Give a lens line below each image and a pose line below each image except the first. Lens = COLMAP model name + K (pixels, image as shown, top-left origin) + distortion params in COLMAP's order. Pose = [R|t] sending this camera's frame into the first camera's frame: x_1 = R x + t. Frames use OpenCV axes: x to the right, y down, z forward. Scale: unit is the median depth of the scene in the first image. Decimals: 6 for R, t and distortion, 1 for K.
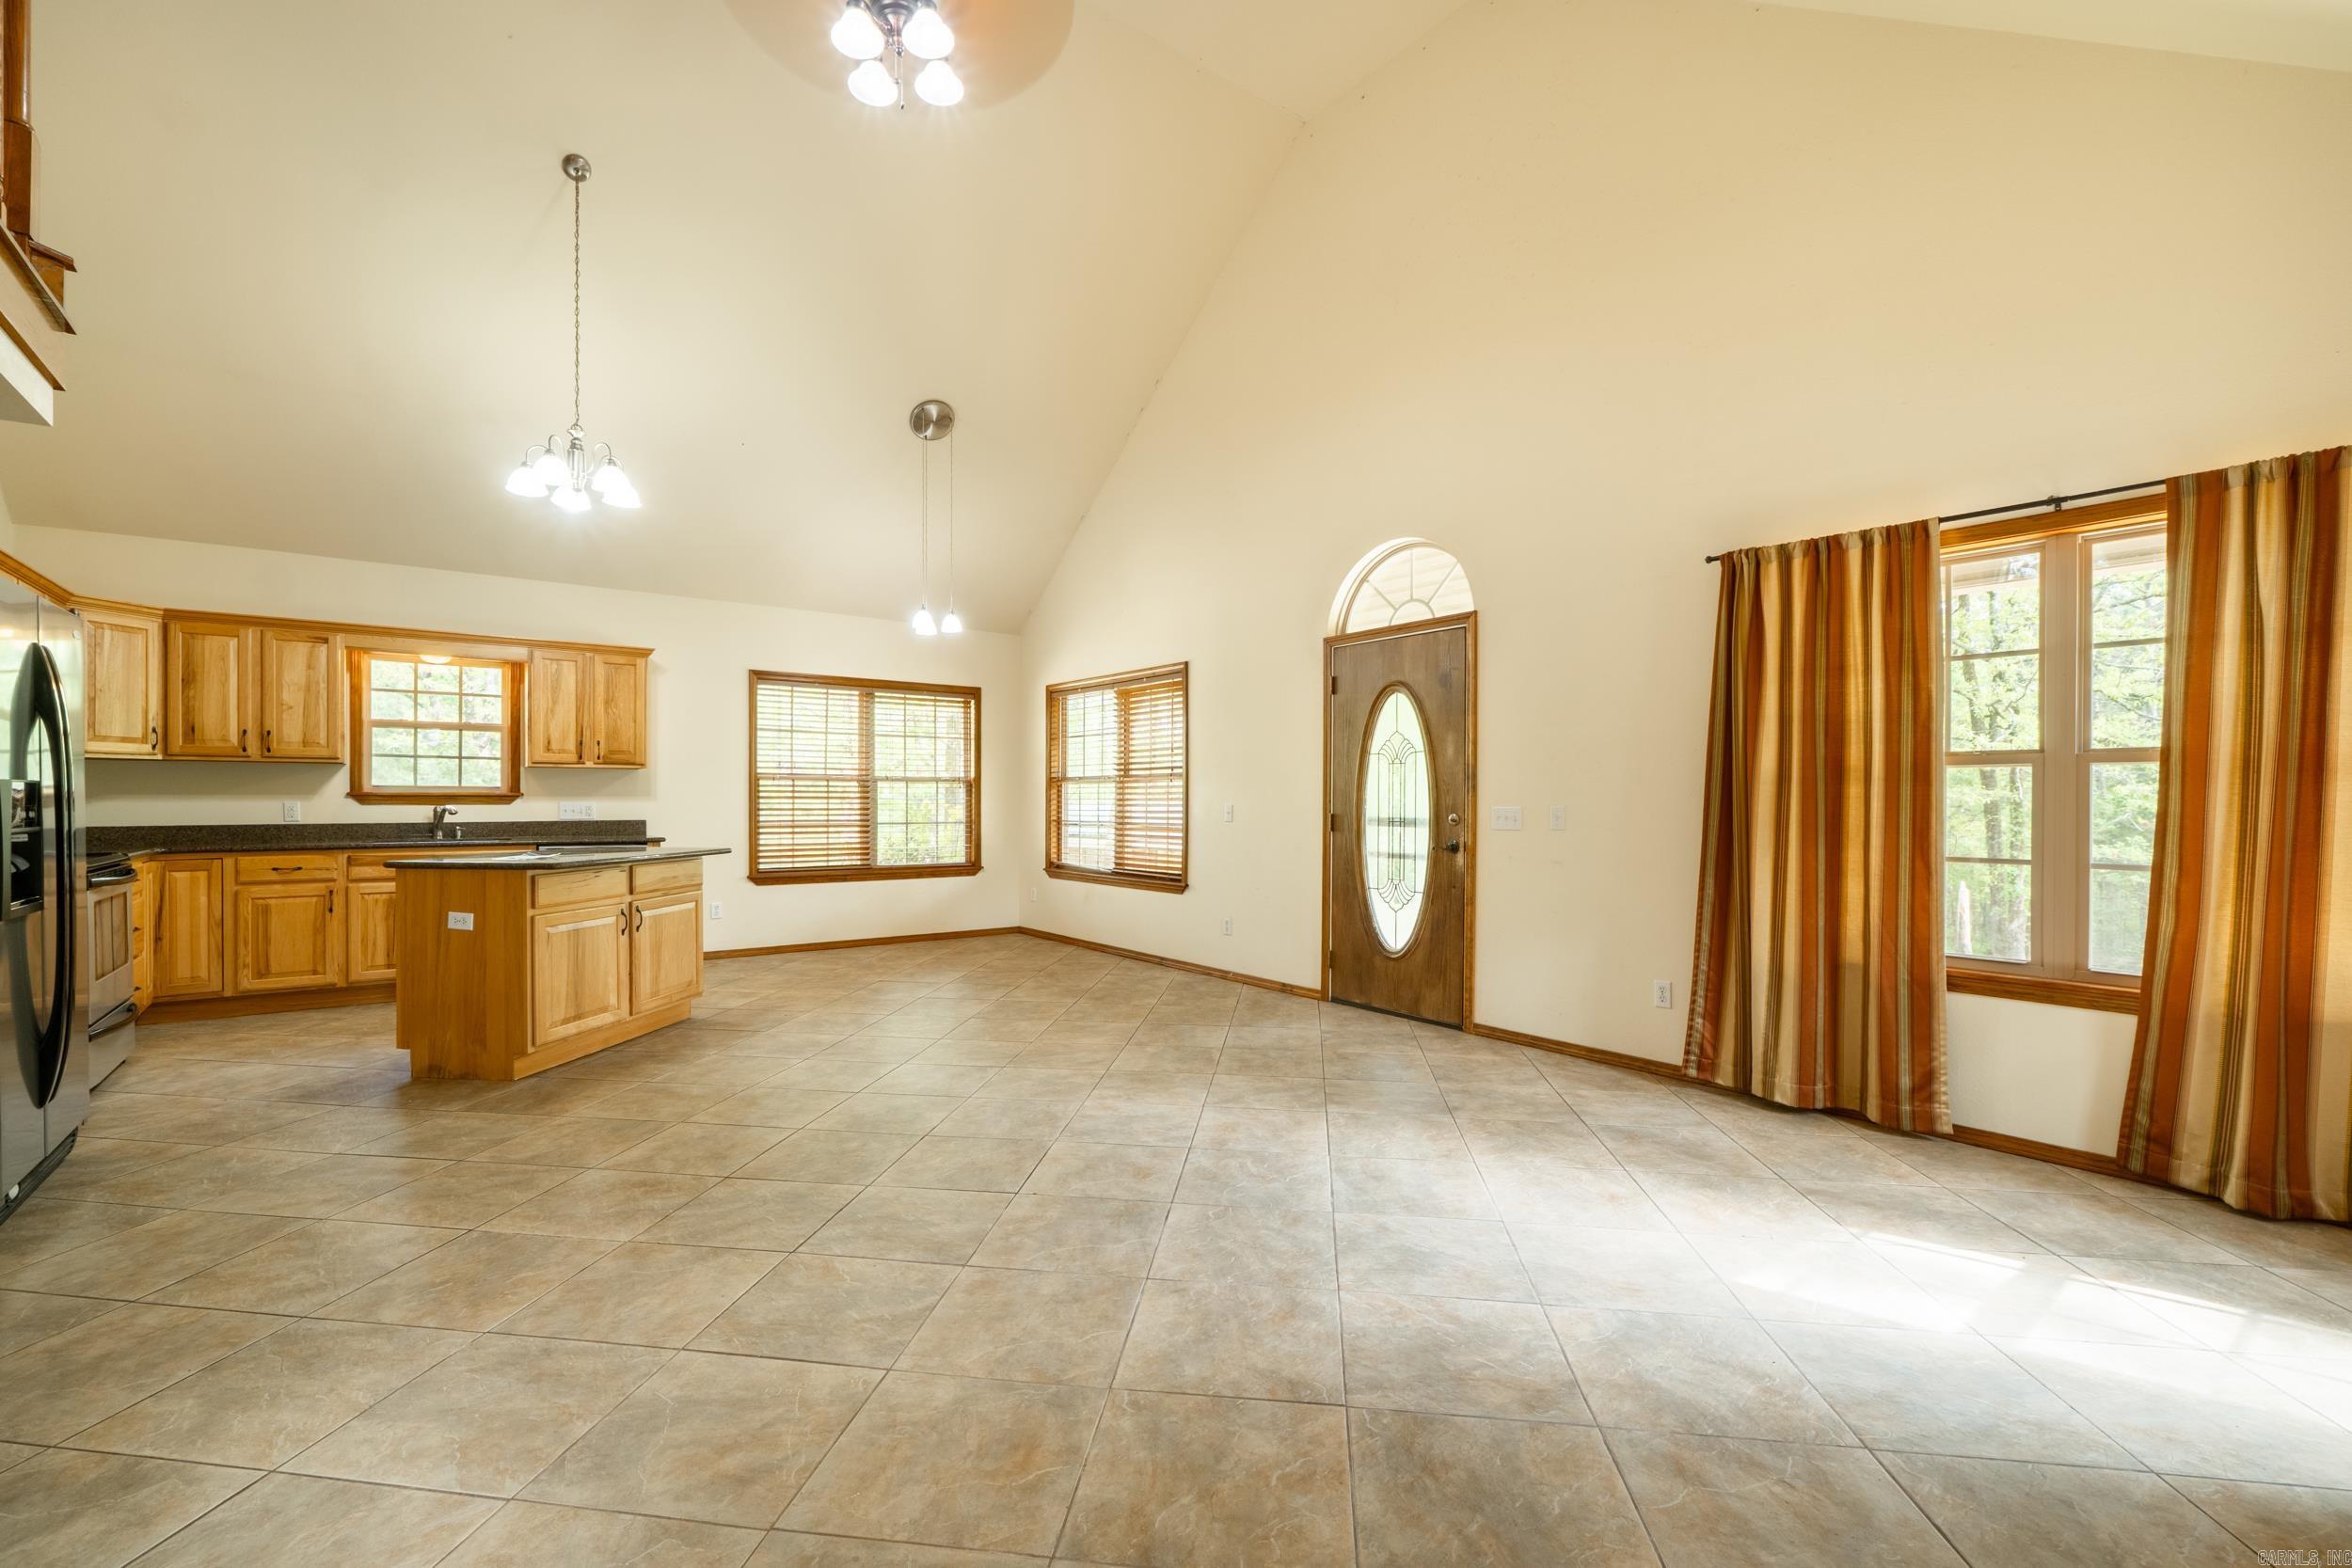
lens RADIAL K [[982.8, 0, 1158.3], [0, 982.8, 792.8], [0, 0, 1]] dist [-0.016355, 0.000606]
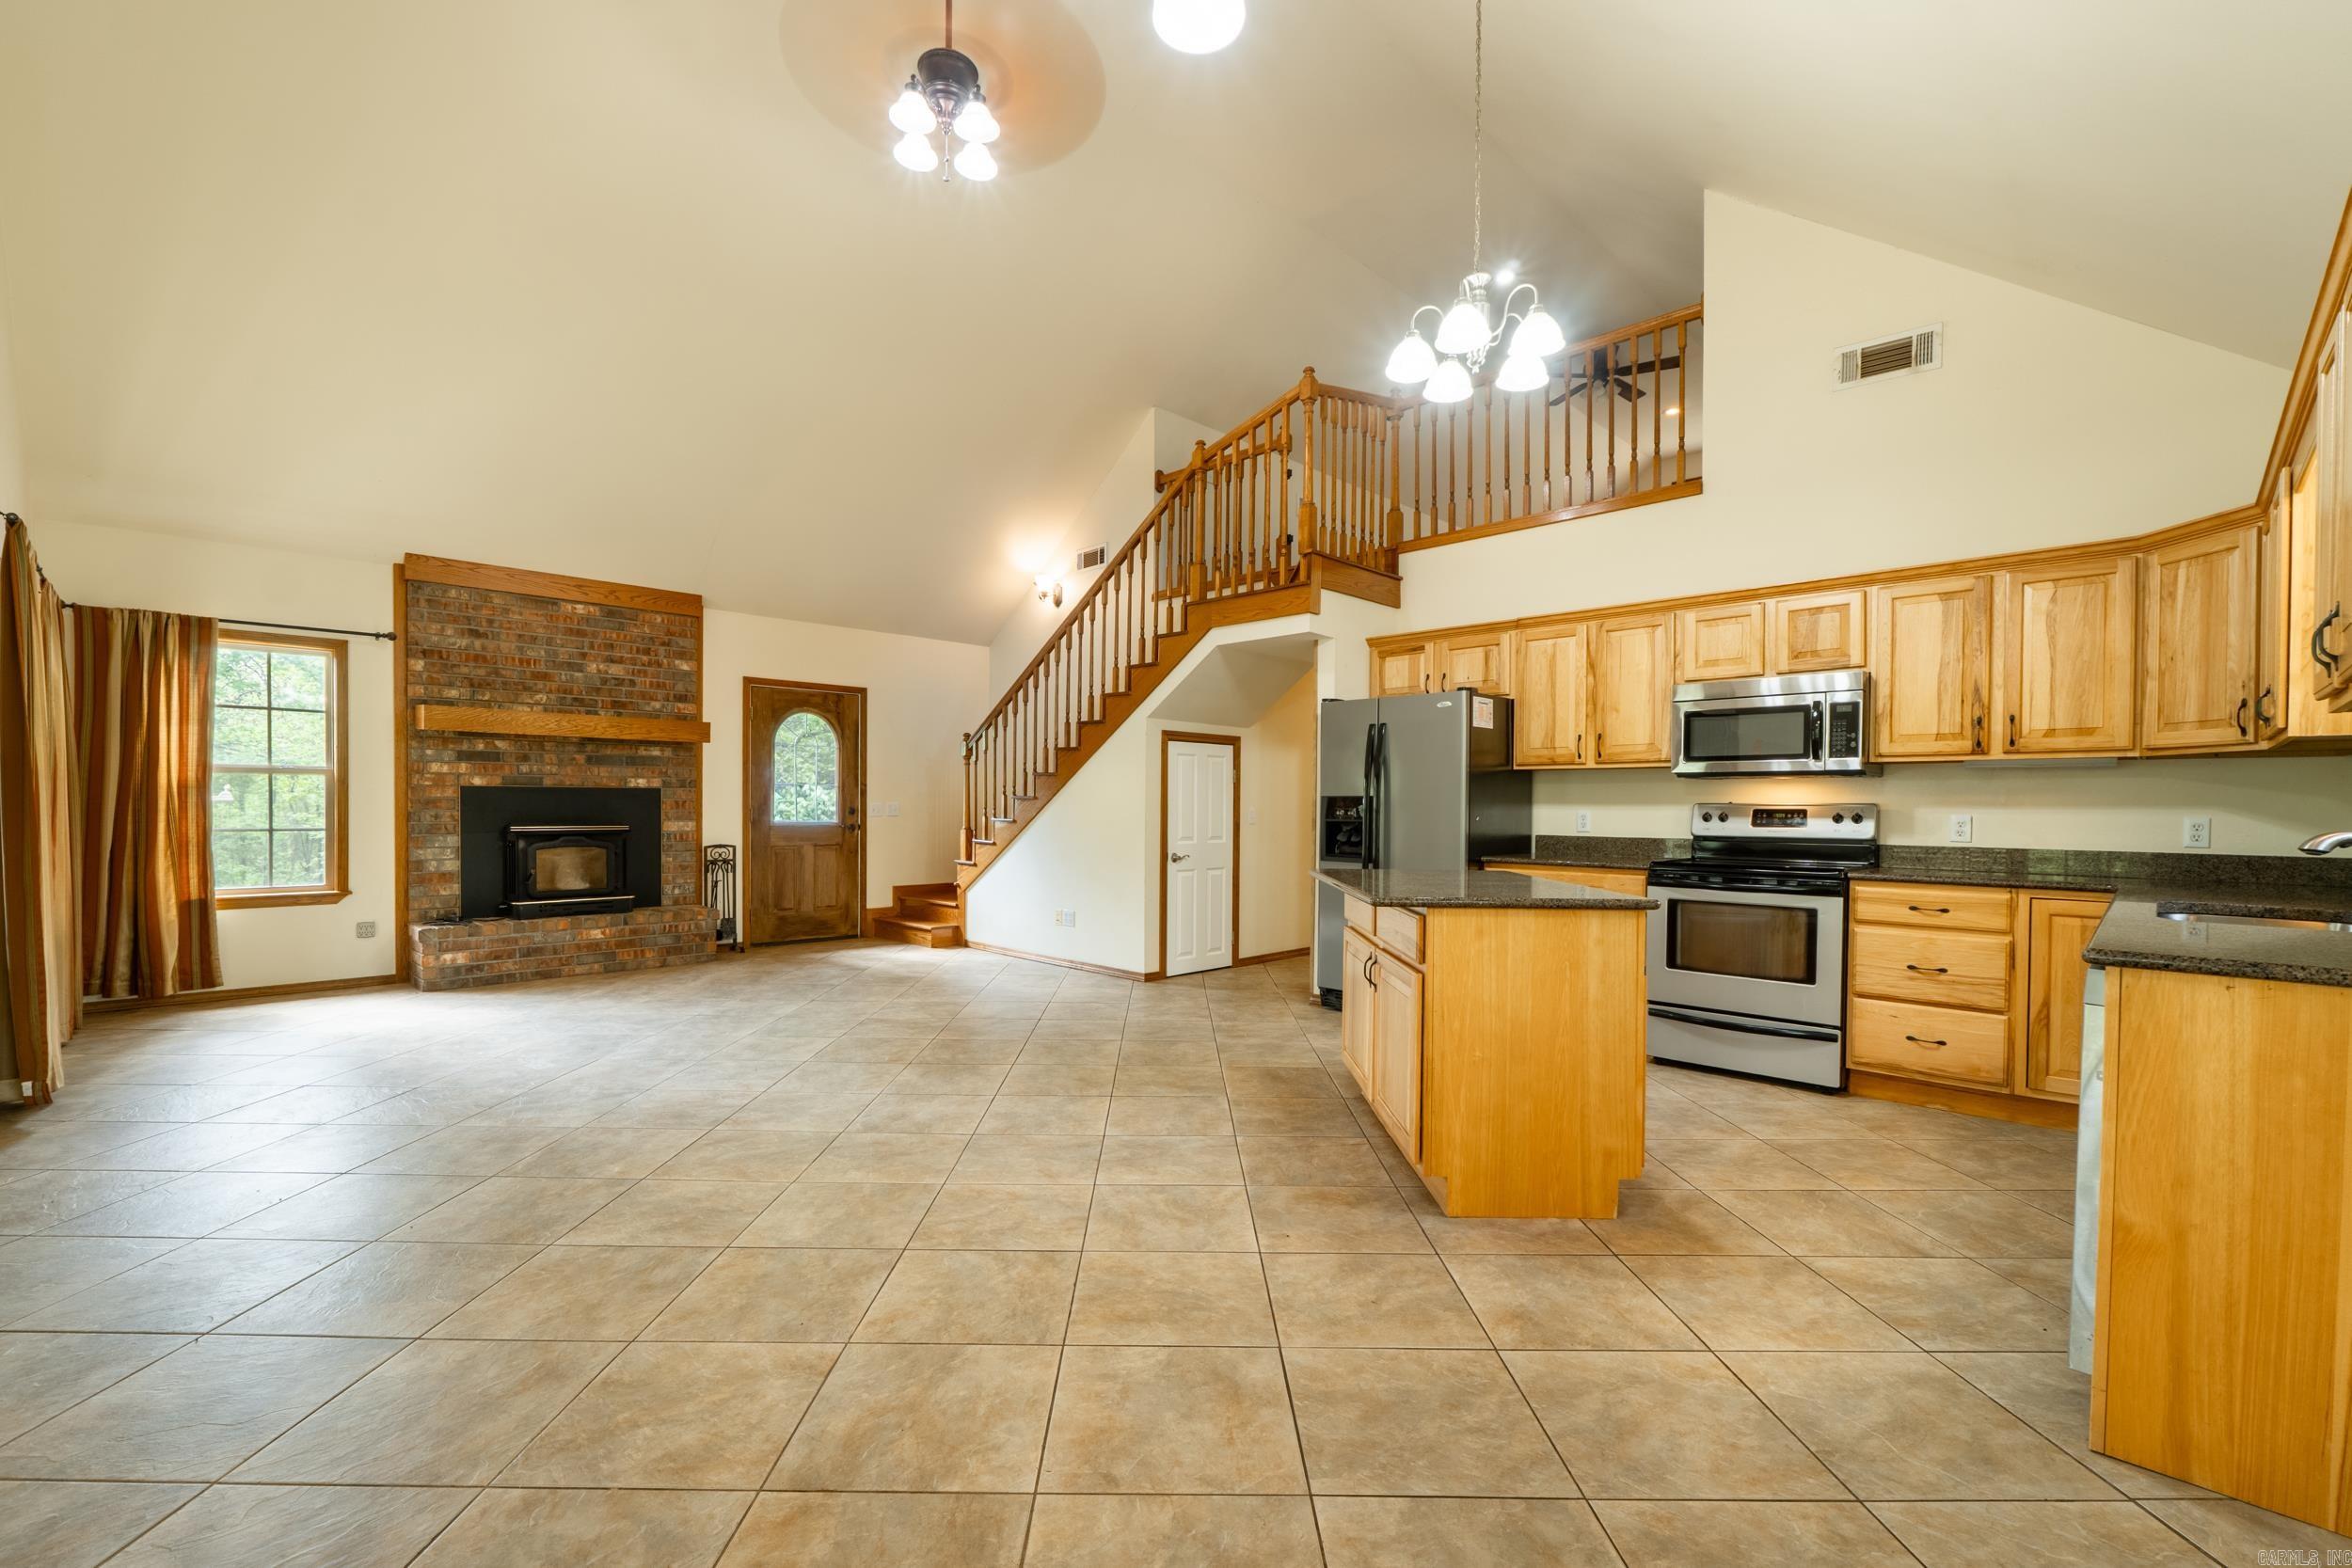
lens RADIAL K [[1023.3, 0, 1178.1], [0, 1023.3, 824.5], [0, 0, 1]] dist [0.002534, 0.000085]
pose [[-0.988600, -0.004661, -0.150493, -0.216385], [-0.006331, 0.999924, 0.010620, 0.010240], [0.150432, 0.011452, -0.988554, 1.338372]]
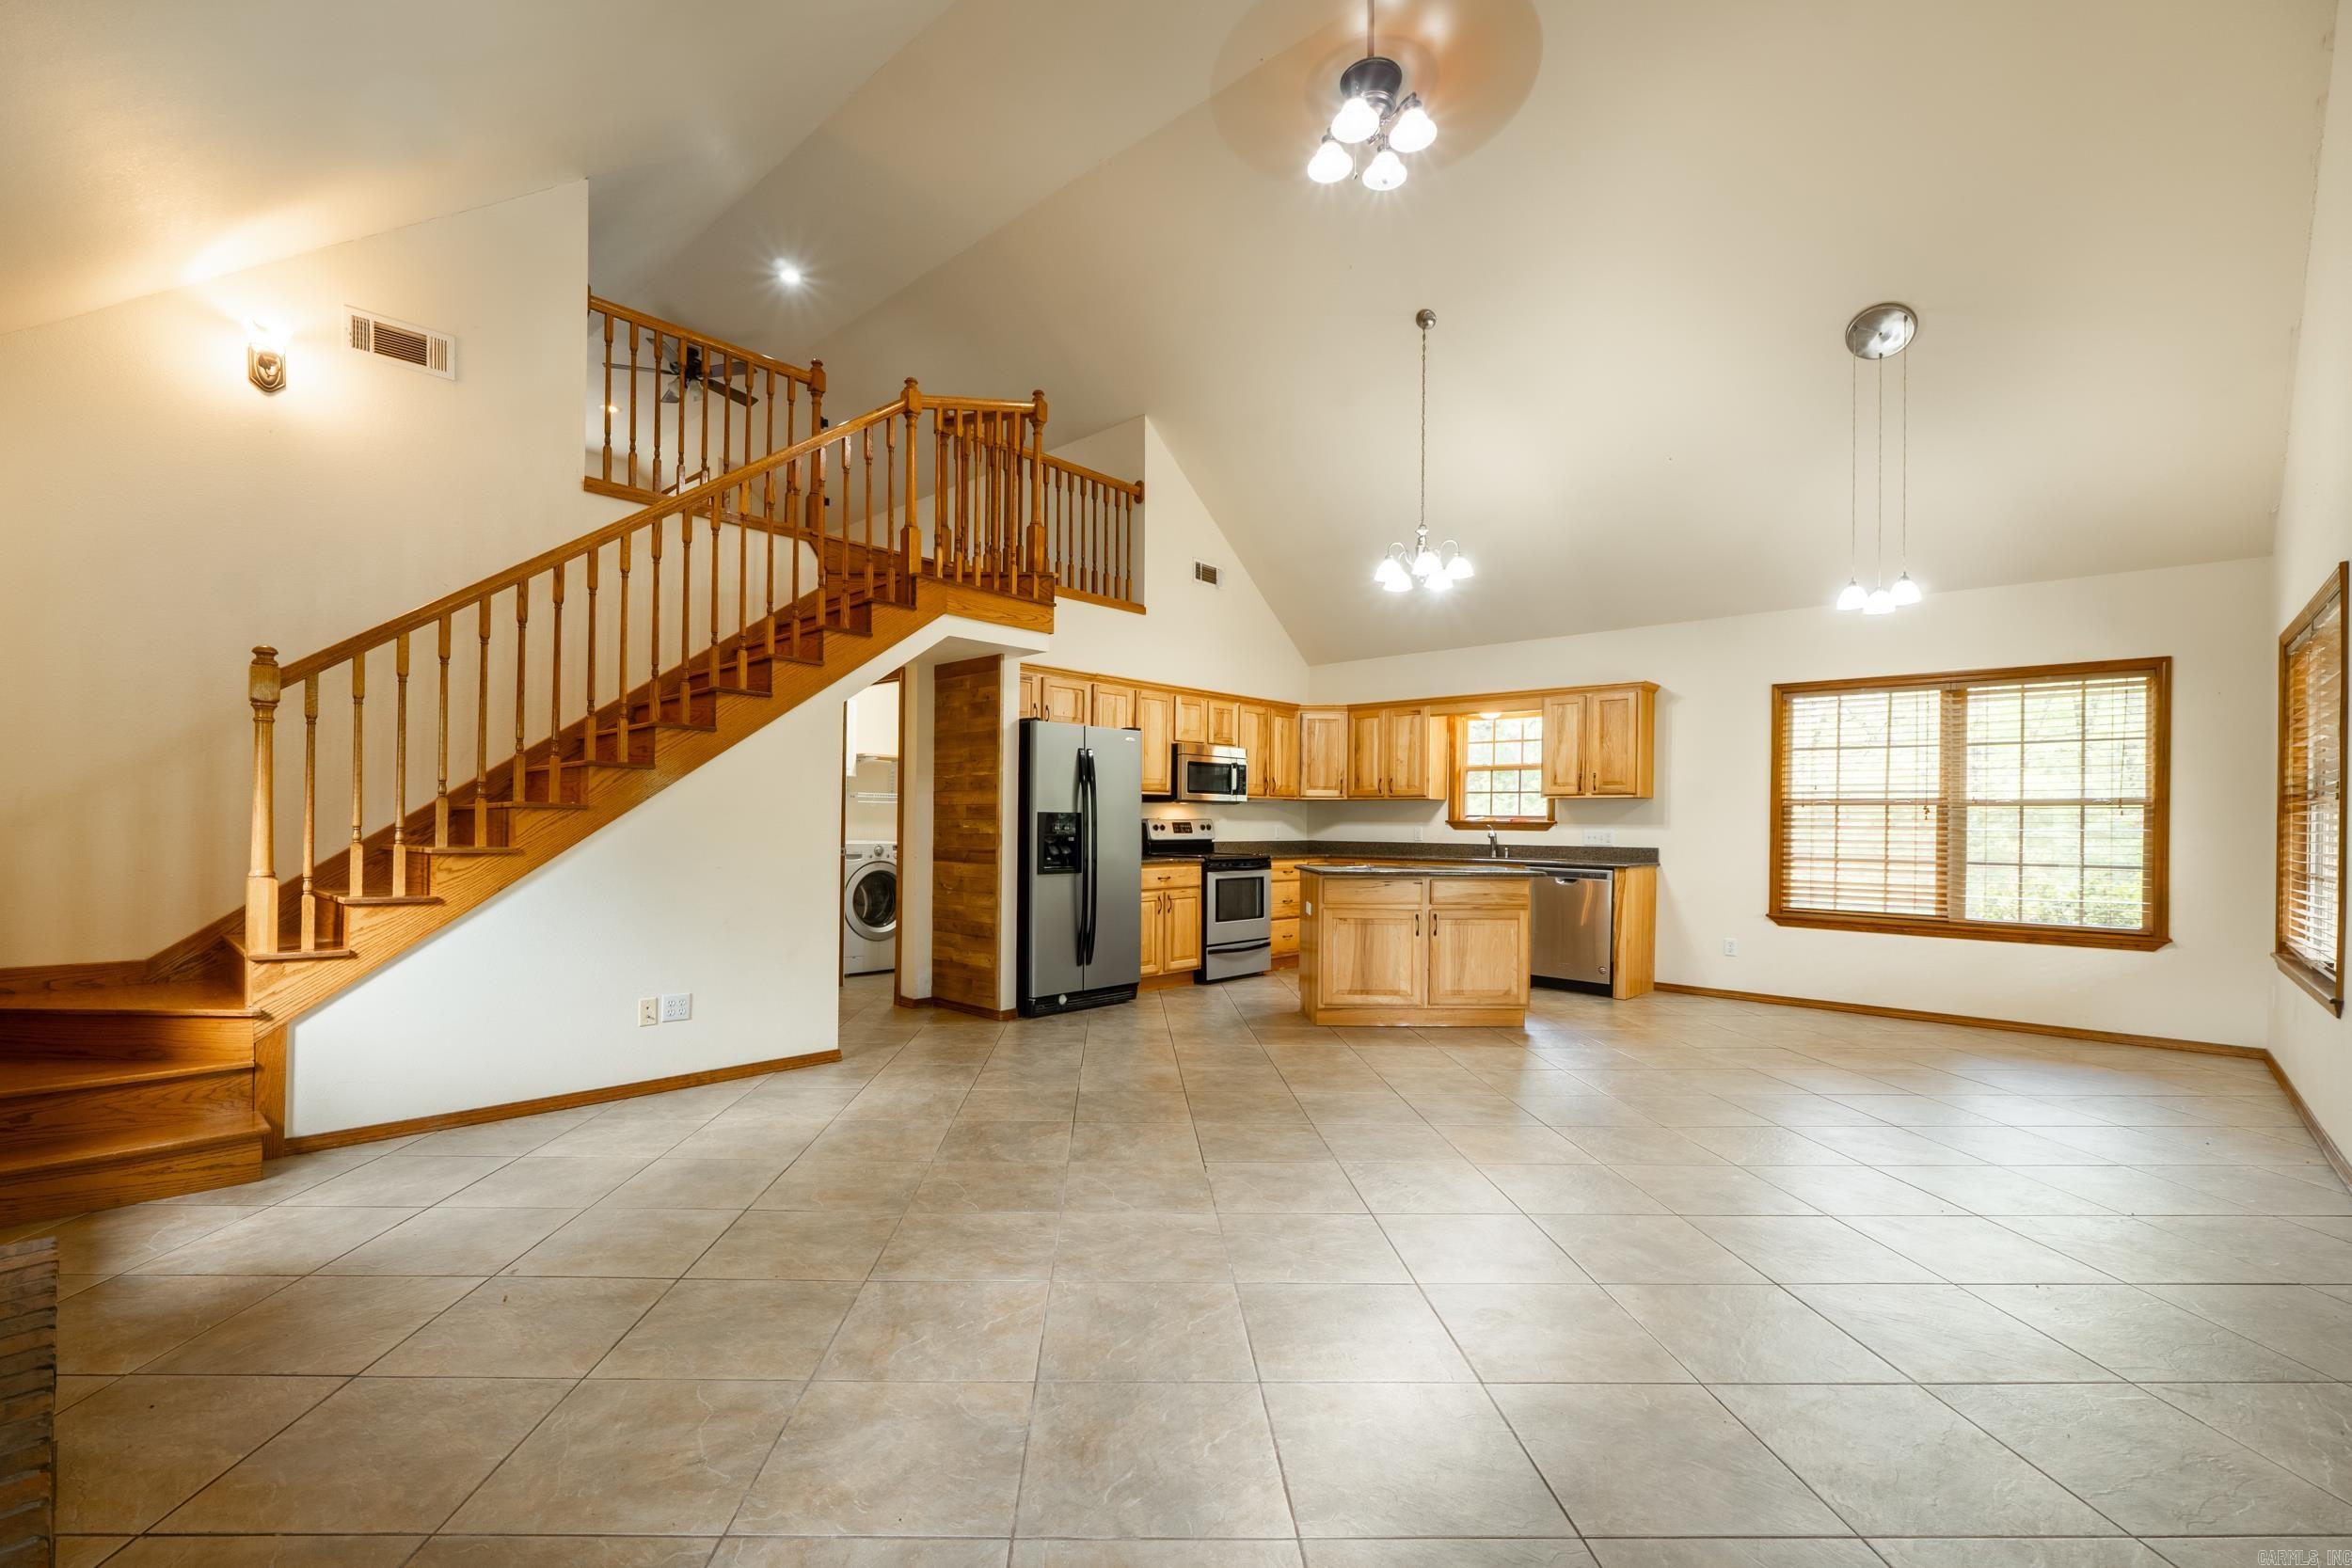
lens RADIAL K [[1023.3, 0, 1178.1], [0, 1023.3, 824.5], [0, 0, 1]] dist [0.002534, 0.000085]
pose [[0.189510, 0.004679, -0.981868, 0.502479], [-0.002479, 0.999988, 0.004287, 0.000033], [0.981876, 0.001621, 0.189519, 0.353122]]
